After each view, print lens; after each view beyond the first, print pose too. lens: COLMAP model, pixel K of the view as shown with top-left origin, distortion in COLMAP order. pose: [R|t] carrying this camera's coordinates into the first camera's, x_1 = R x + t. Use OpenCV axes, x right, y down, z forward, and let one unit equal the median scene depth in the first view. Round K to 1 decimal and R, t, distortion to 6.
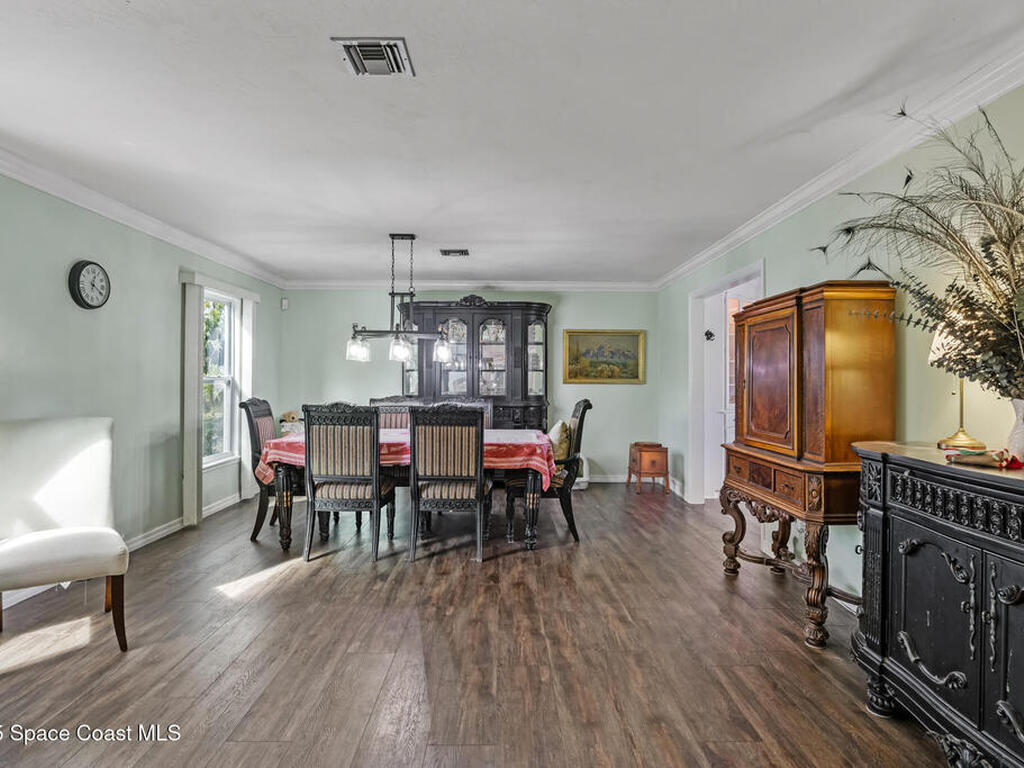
lens RADIAL K [[574.9, 0, 512.3], [0, 574.9, 382.6], [0, 0, 1]] dist [0.002976, 0.001328]
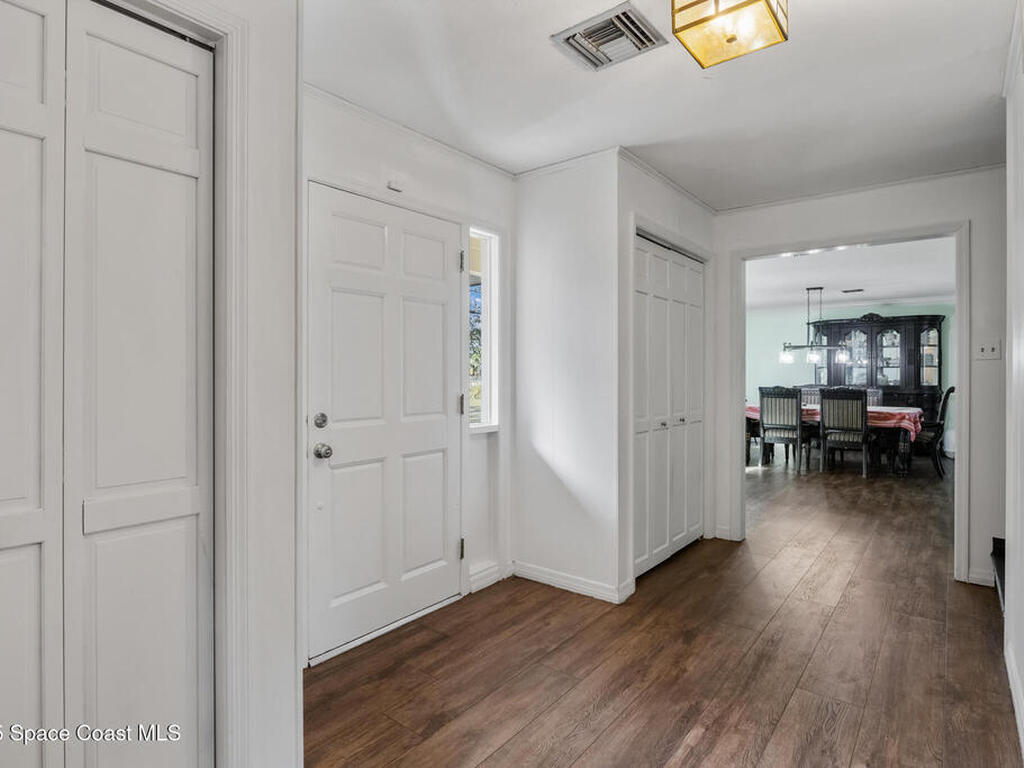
lens RADIAL K [[574.9, 0, 509.3], [0, 574.9, 375.7], [0, 0, 1]] dist [0.002976, 0.001328]
pose [[0.779927, -0.002825, -0.625864, 0.165141], [0.002190, 0.999996, -0.001784, 0.000391], [0.625866, 0.000021, 0.779930, -0.875814]]
